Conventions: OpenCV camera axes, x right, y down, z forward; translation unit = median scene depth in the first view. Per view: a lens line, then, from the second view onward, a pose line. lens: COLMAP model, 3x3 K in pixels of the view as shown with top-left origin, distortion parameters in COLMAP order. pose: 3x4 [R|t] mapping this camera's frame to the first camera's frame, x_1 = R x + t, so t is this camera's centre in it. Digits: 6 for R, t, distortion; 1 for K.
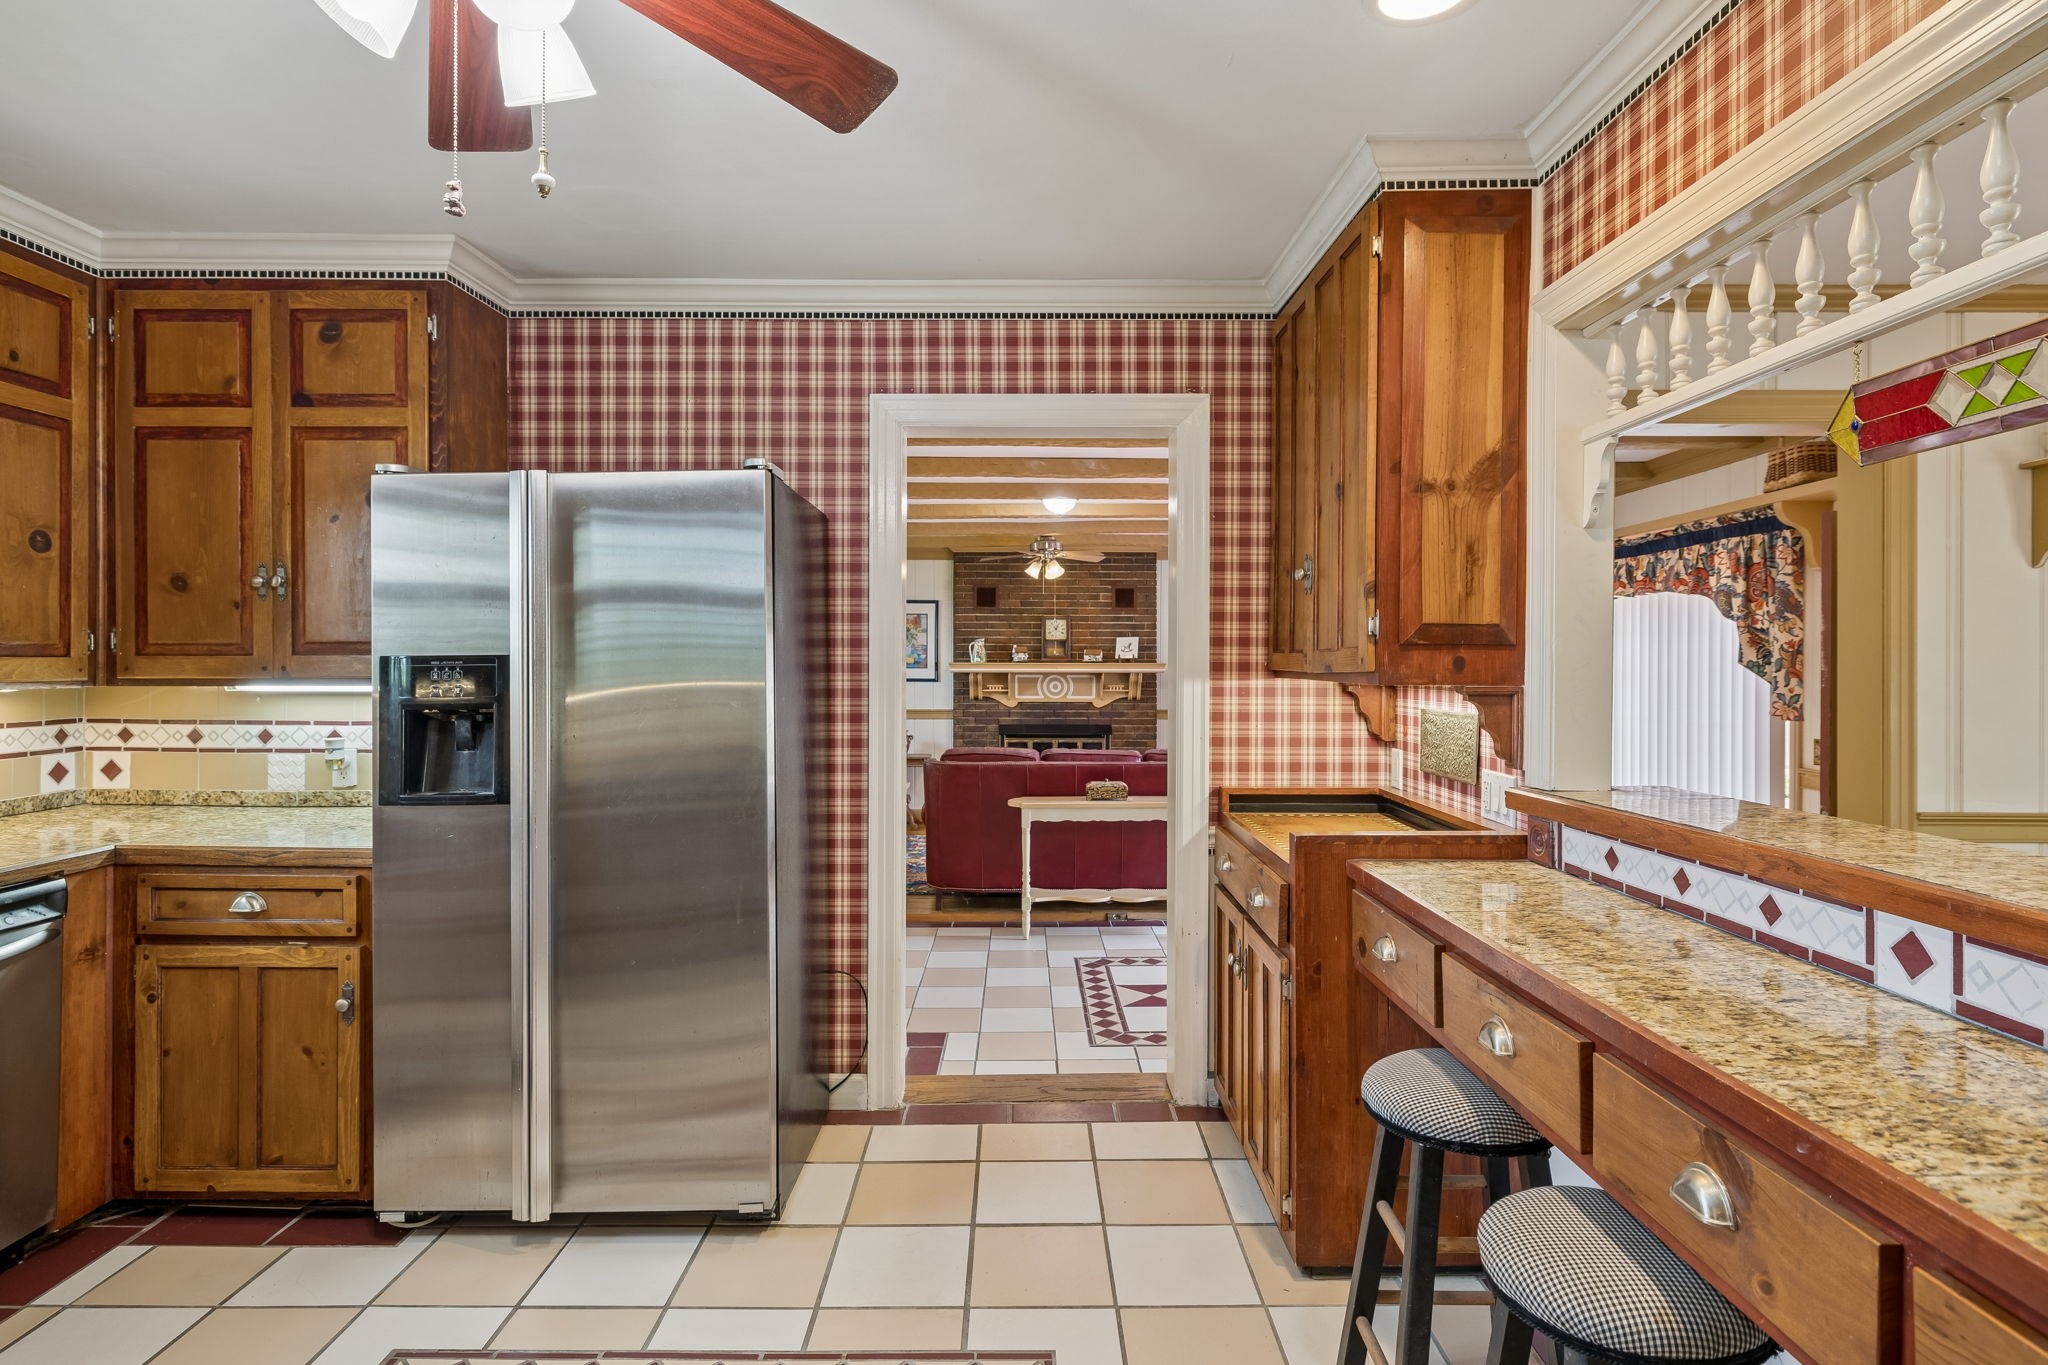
lens RADIAL K [[1026.4, 0, 1025.0], [0, 1026.4, 661.0], [0, 0, 1]] dist [0.002229, 0.001701]
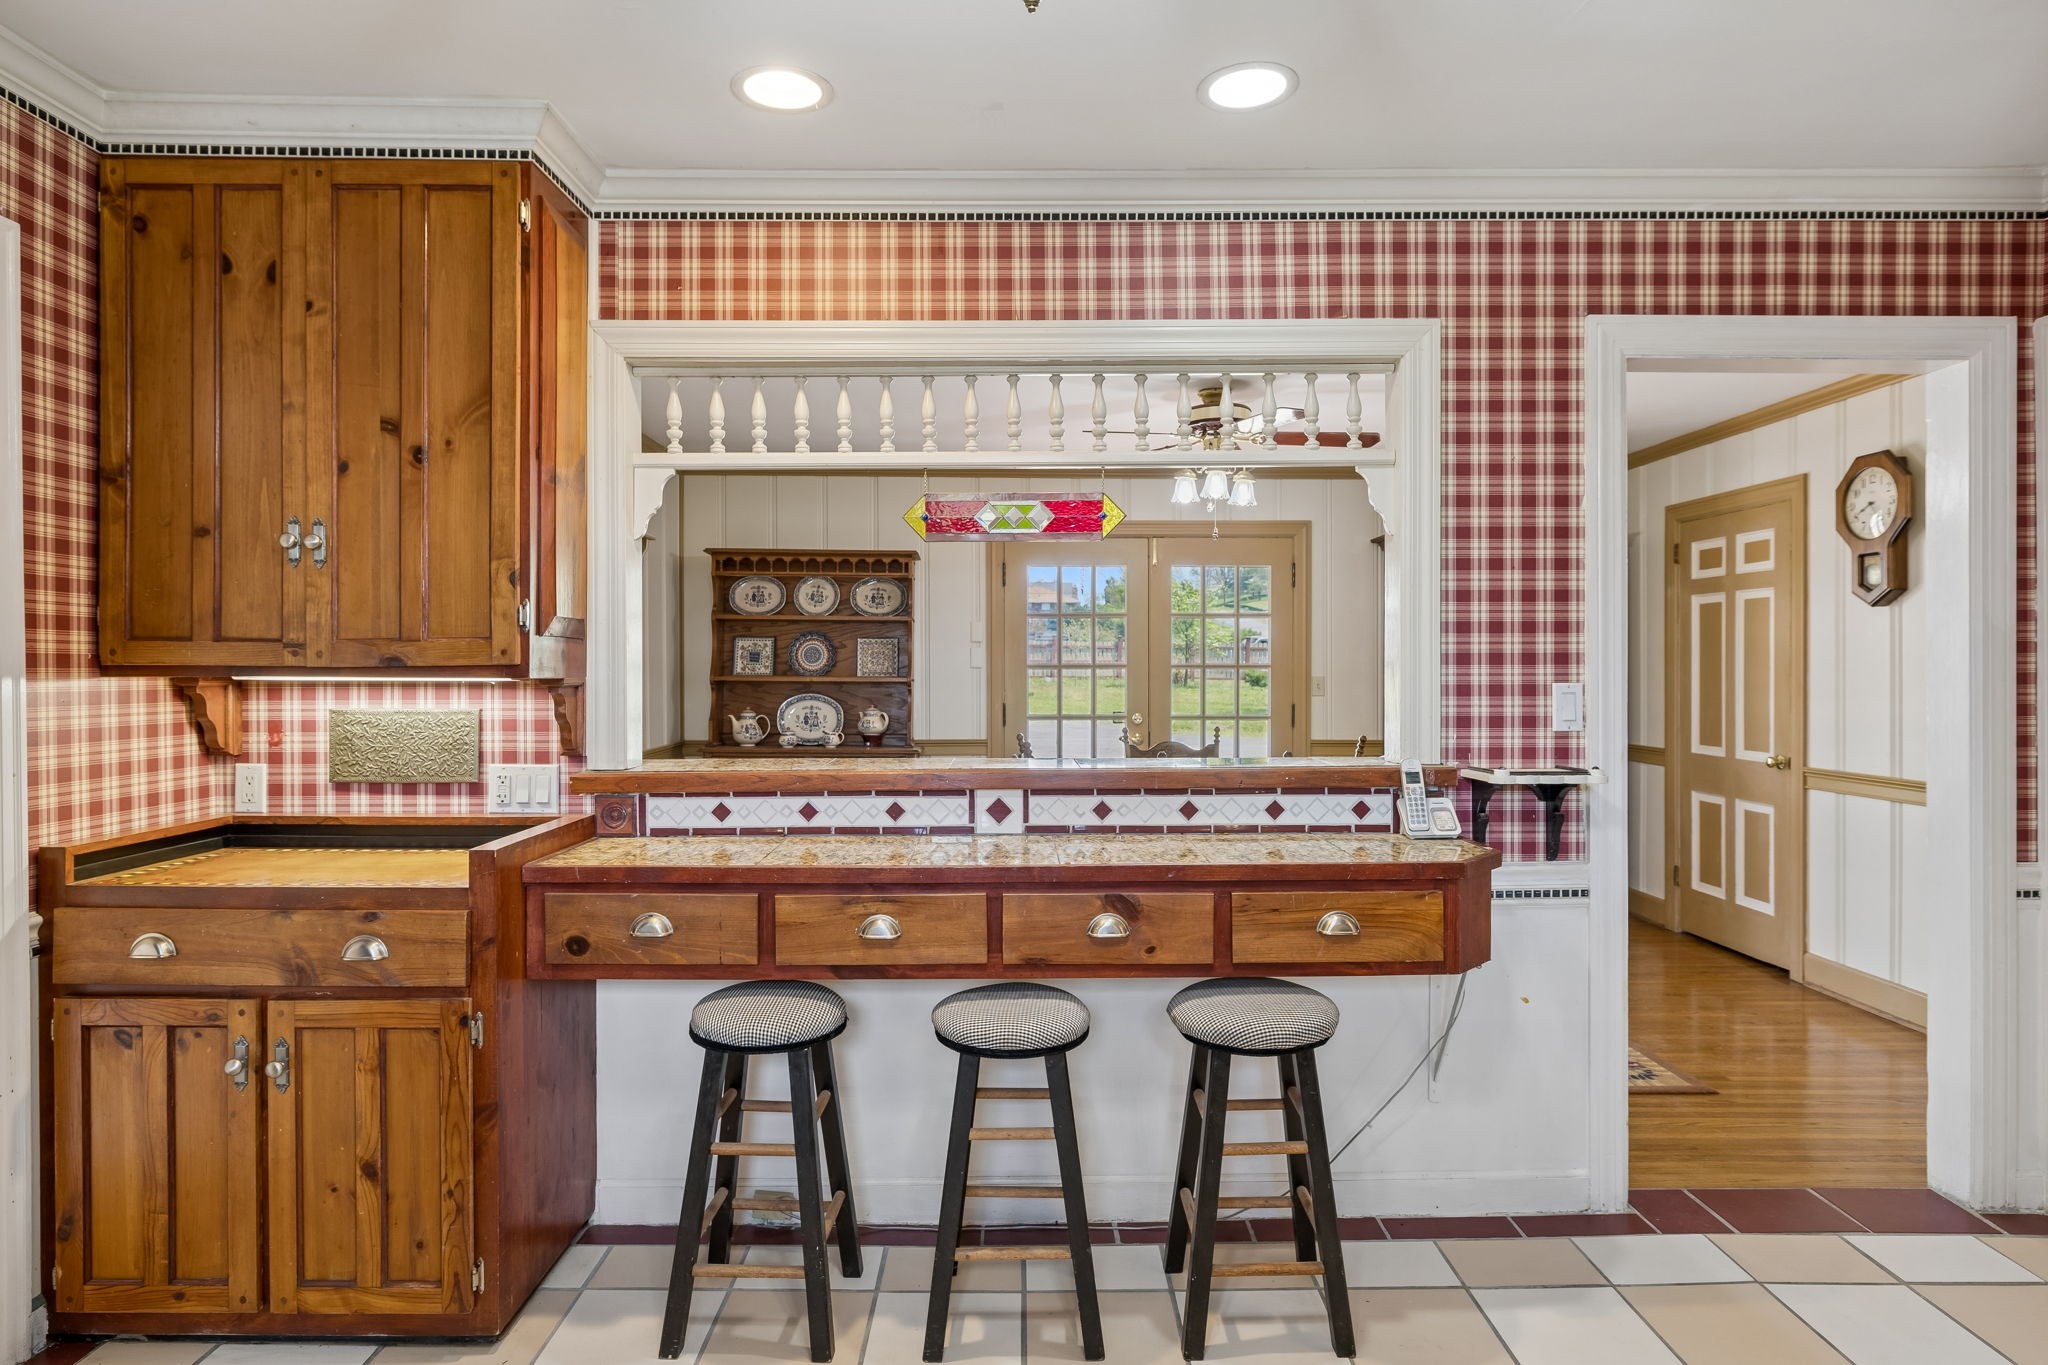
lens RADIAL K [[1105.1, 0, 1020.9], [0, 1105.1, 671.3], [0, 0, 1]] dist [-0.000506, 0.000227]
pose [[0.026396, -0.007067, 0.999627, -0.162028], [-0.002605, 0.999971, 0.007138, 0.001983], [-0.999648, -0.002792, 0.026377, 0.125500]]
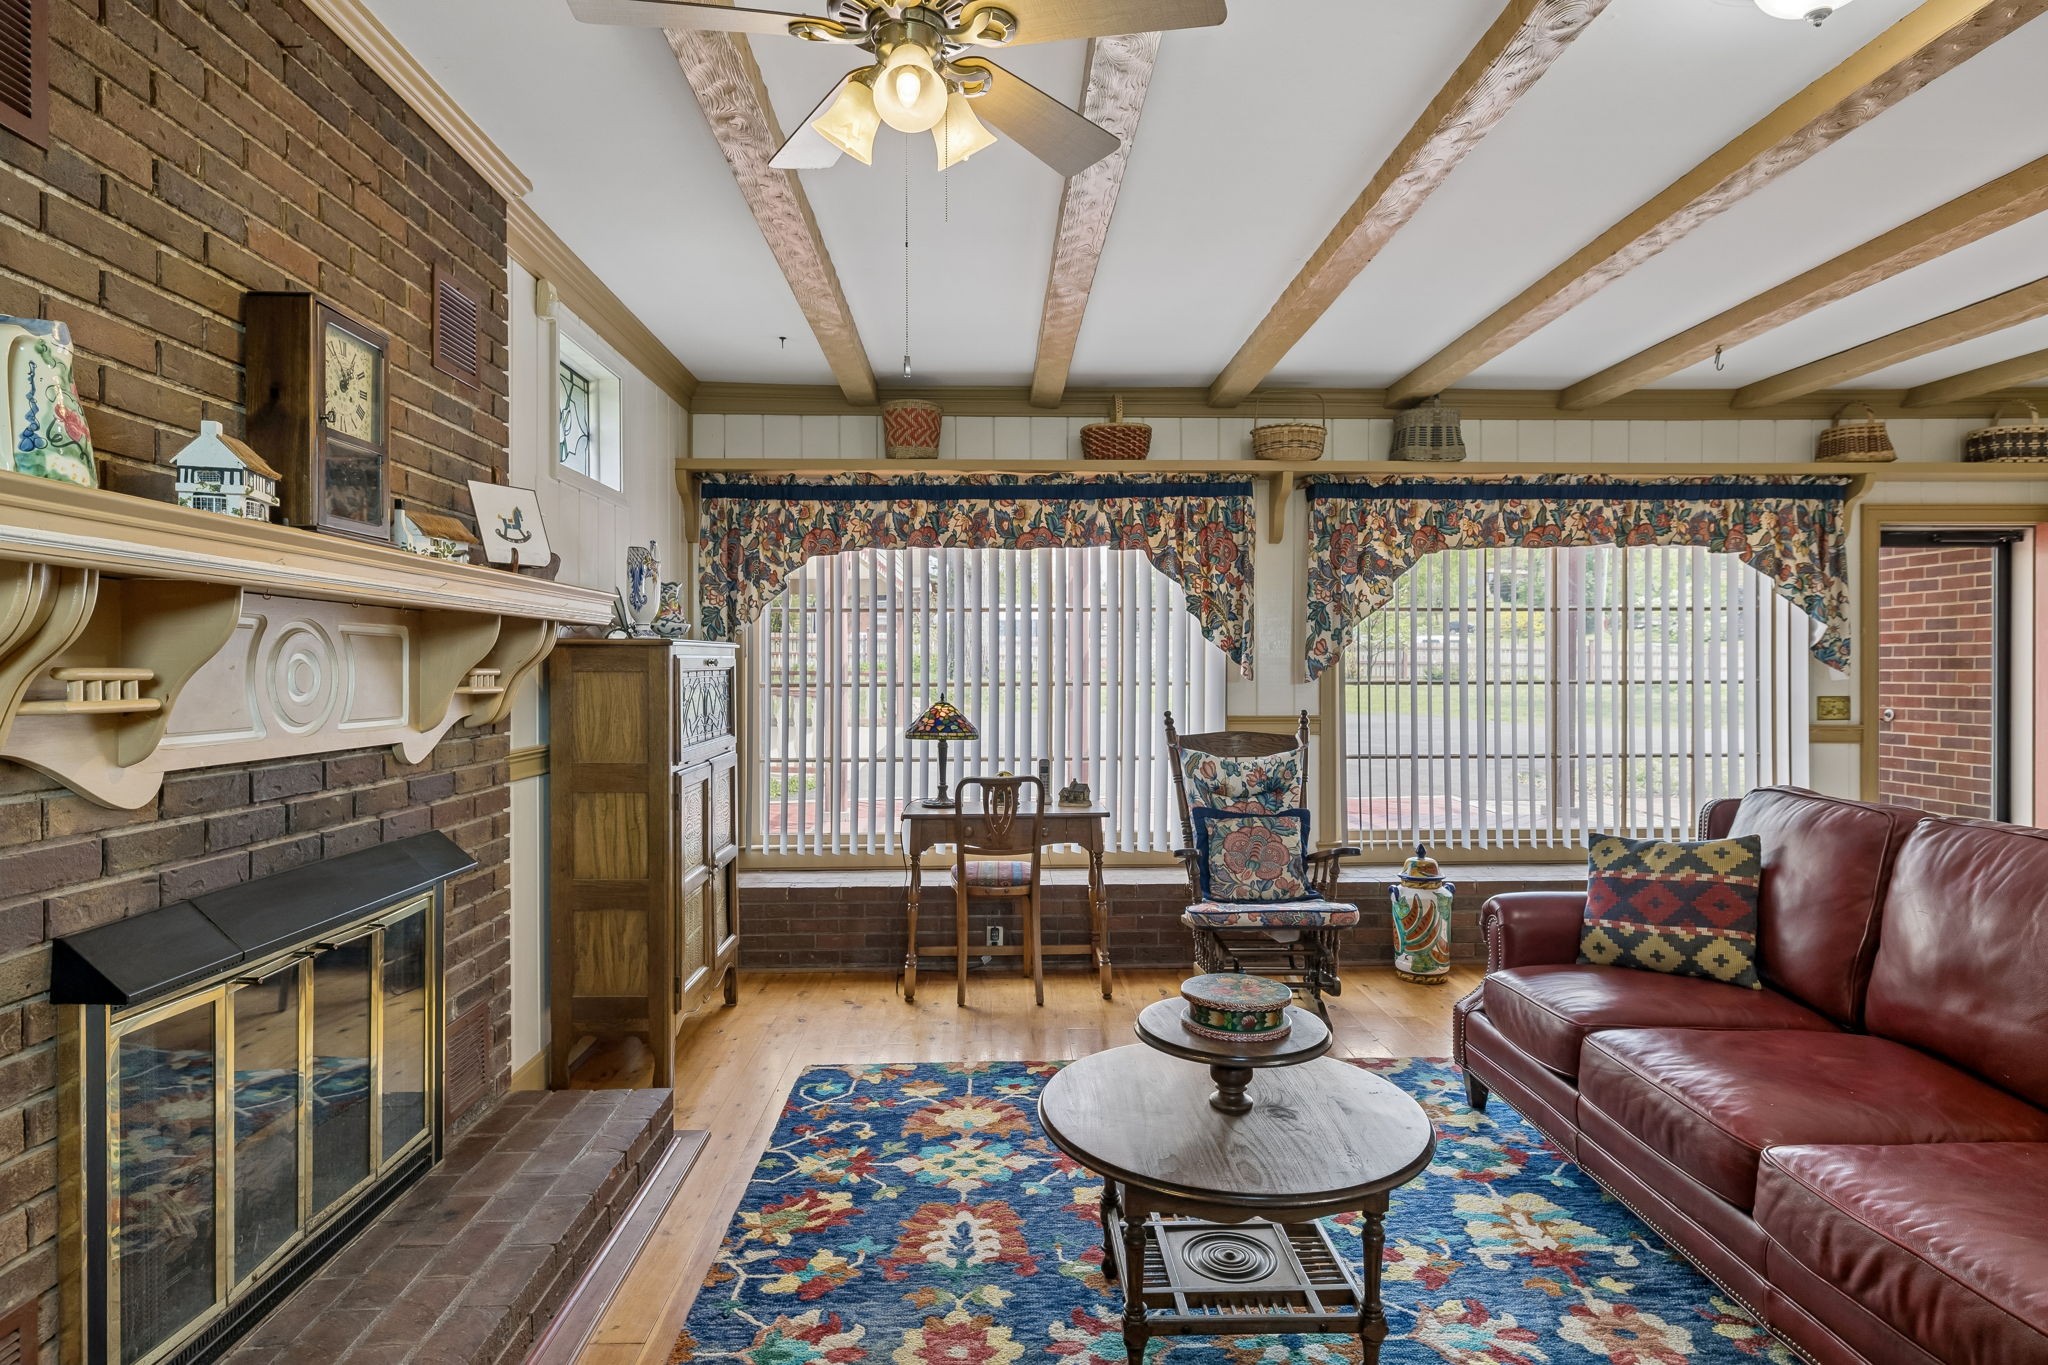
lens RADIAL K [[1105.1, 0, 1020.9], [0, 1105.1, 671.3], [0, 0, 1]] dist [-0.000506, 0.000227]
pose [[-0.016603, -0.006177, 0.999843, -0.184569], [-0.004672, 0.999970, 0.006100, 0.022157], [-0.999851, -0.004570, -0.016631, 0.870047]]
